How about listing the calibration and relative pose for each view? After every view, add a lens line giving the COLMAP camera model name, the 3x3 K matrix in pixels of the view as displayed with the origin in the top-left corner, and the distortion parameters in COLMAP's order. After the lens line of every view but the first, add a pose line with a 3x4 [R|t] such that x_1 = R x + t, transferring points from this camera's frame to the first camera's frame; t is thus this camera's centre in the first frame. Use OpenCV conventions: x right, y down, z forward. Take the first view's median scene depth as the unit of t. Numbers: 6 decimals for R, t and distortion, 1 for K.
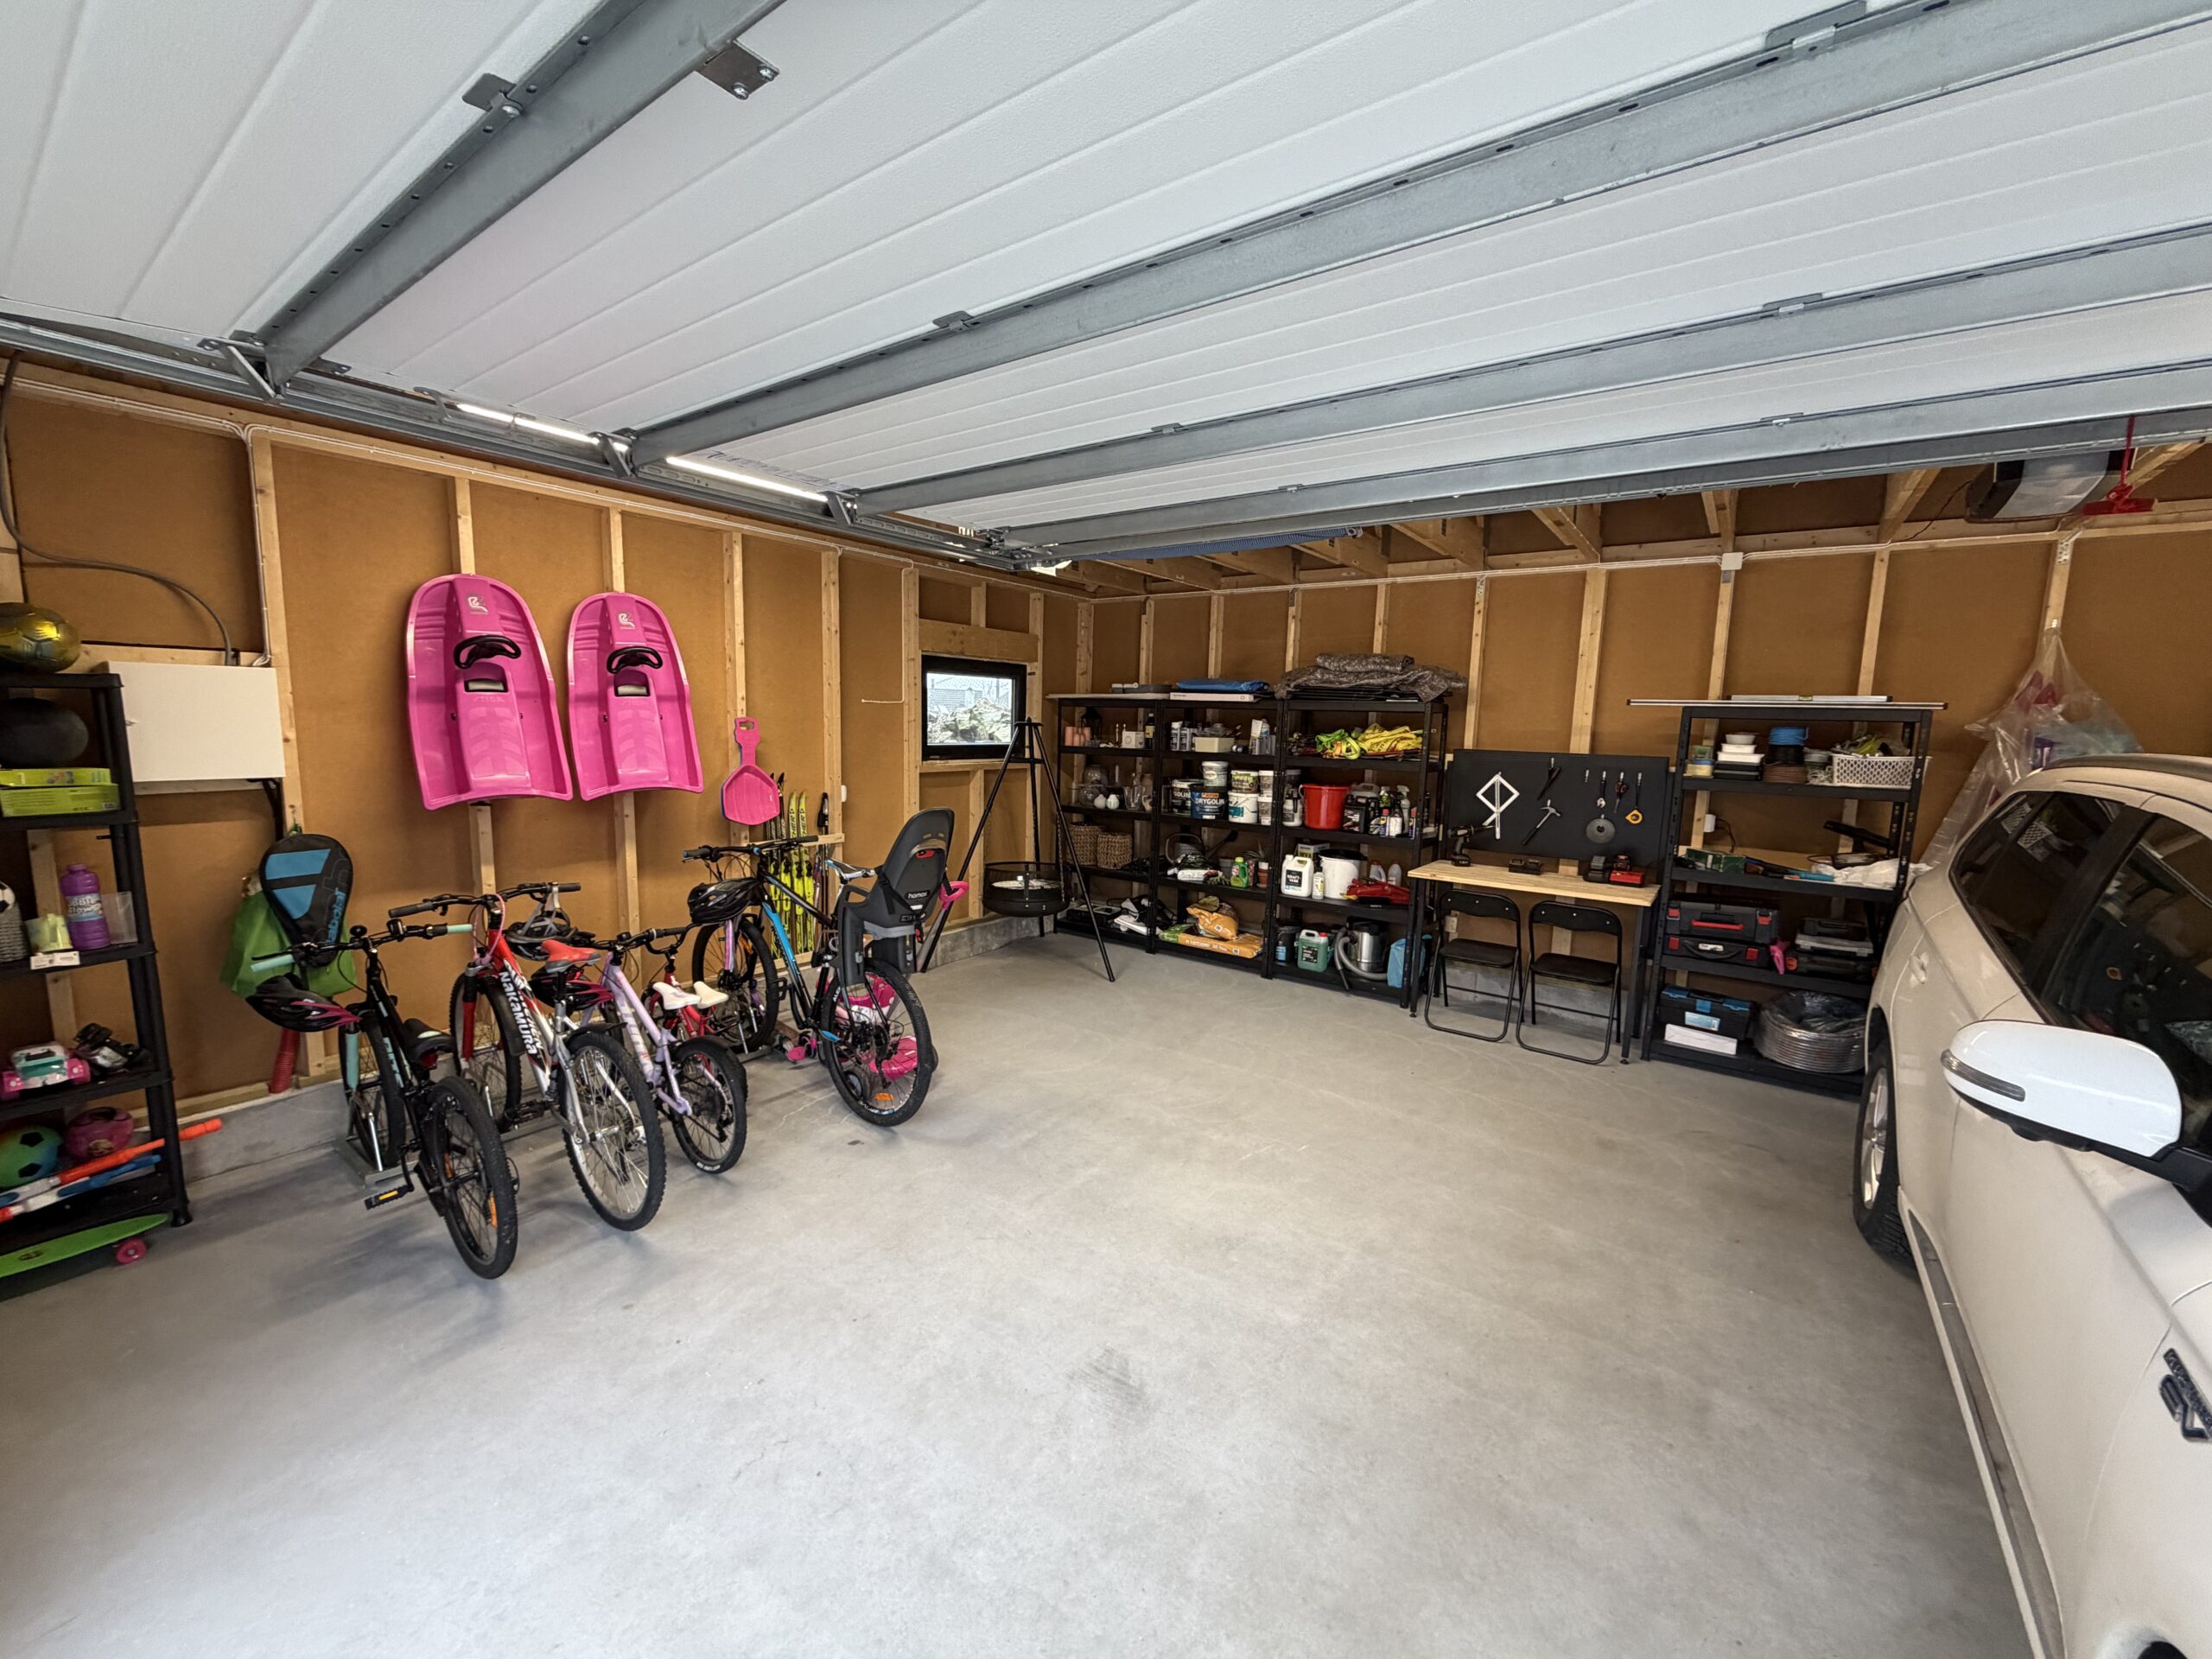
lens RADIAL K [[878.3, 0, 1103.3], [0, 878.3, 828.4], [0, 0, 1]] dist [-0.001154, -0.000059]
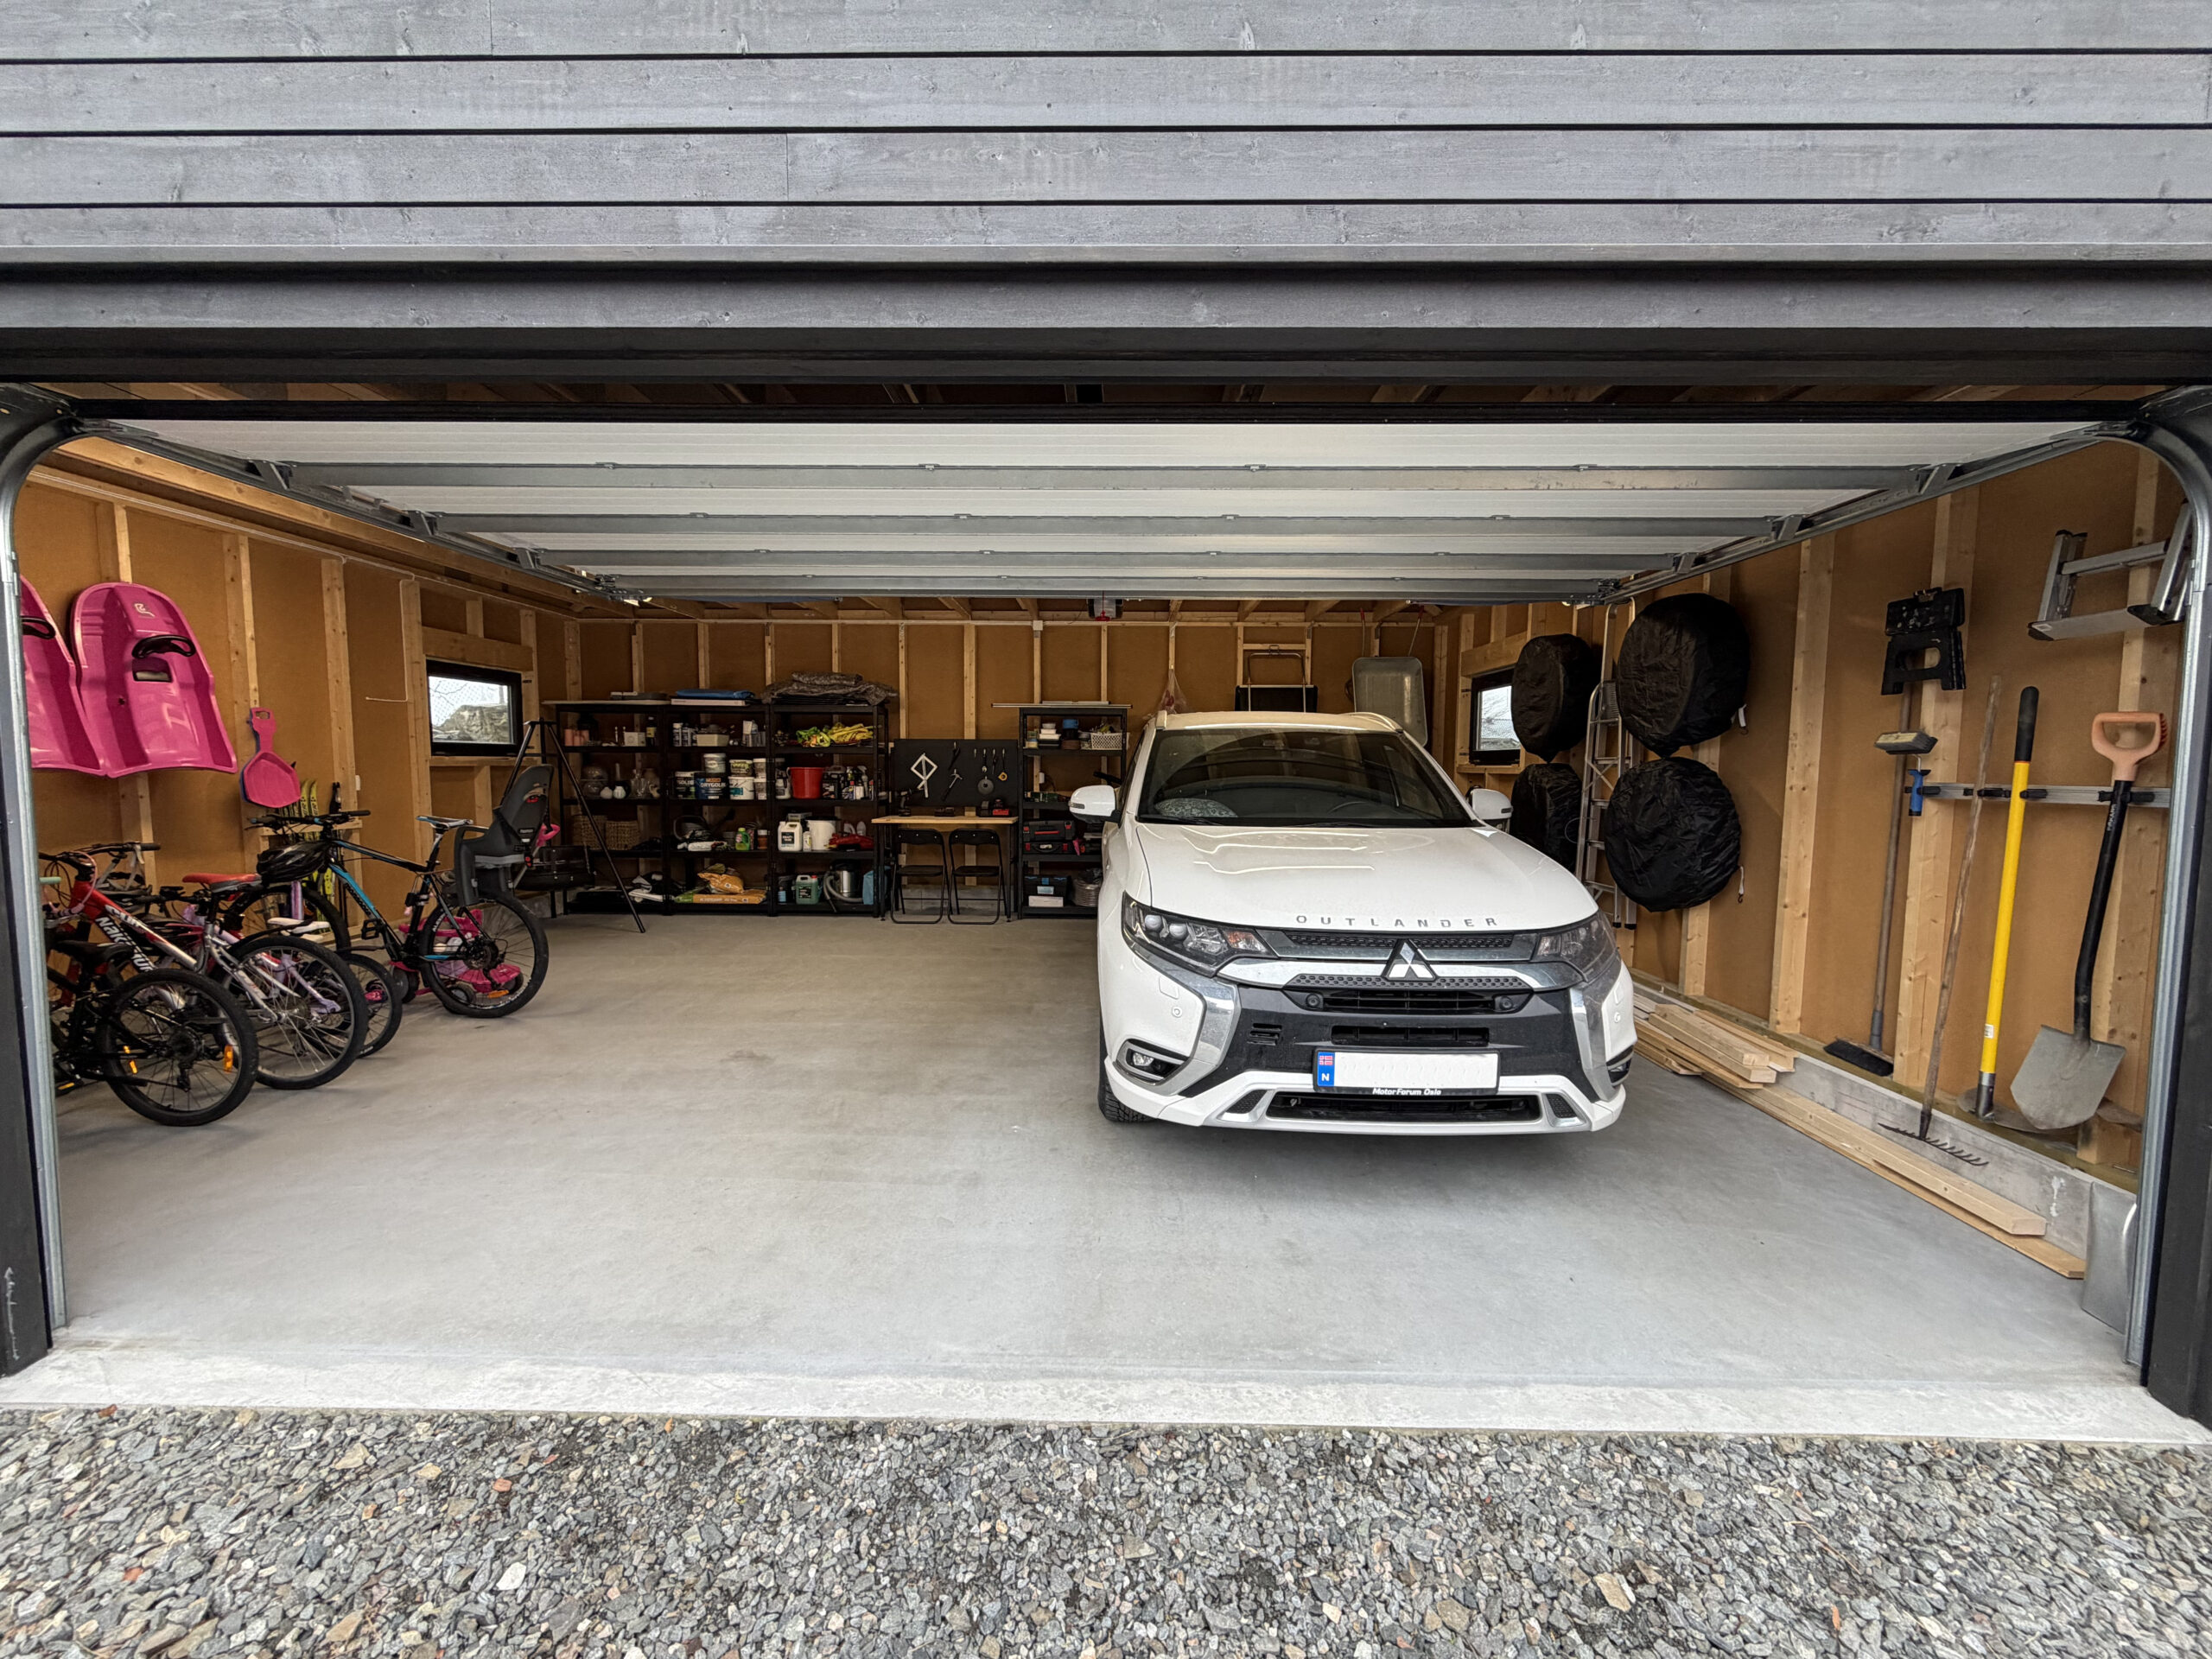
lens RADIAL K [[878.3, 0, 1103.3], [0, 878.3, 828.4], [0, 0, 1]] dist [-0.001154, -0.000059]
pose [[0.814488, -0.064904, 0.576538, -0.183133], [0.087562, 0.996092, -0.011565, 0.113190], [-0.573534, 0.059902, 0.816989, -0.417509]]
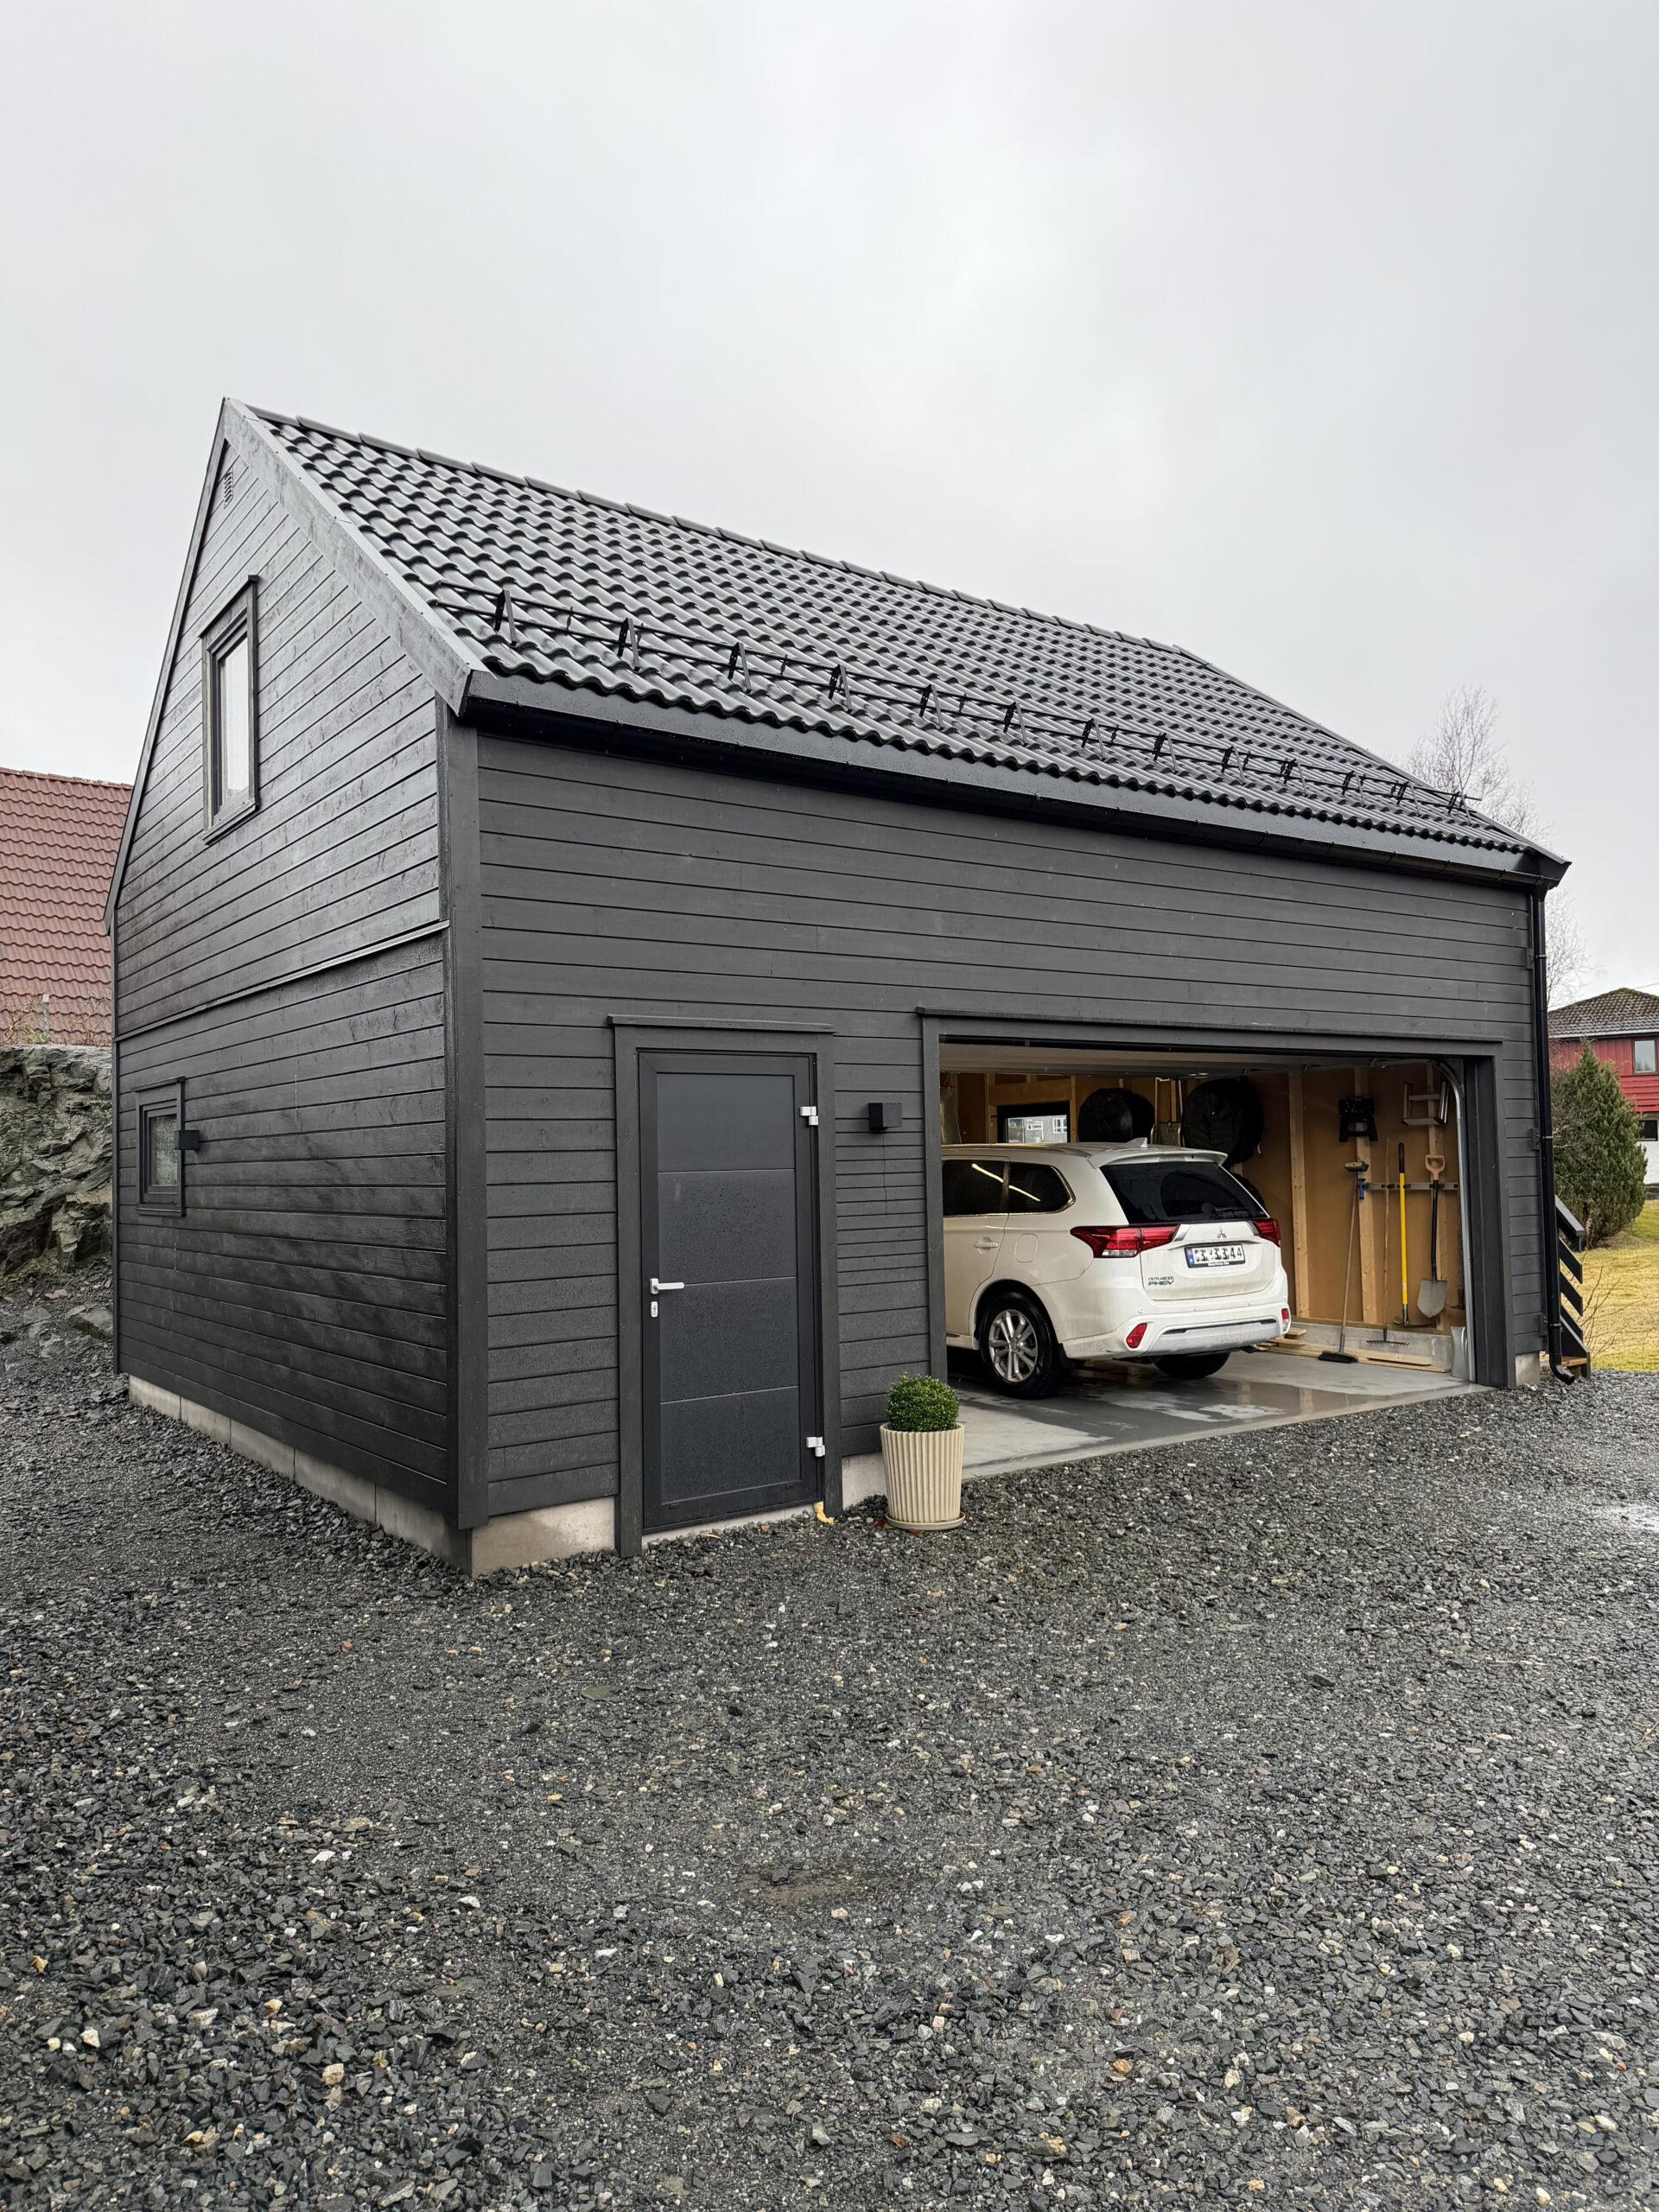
lens RADIAL K [[1533.4, 0, 829.5], [0, 1533.4, 1106.0], [0, 0, 1]] dist [0.181889, -0.358215]
pose [[0.303037, 0.000846, 0.952978, -1.879522], [0.148353, 0.987766, -0.048051, 0.002734], [-0.941361, 0.155938, 0.299204, -0.214933]]
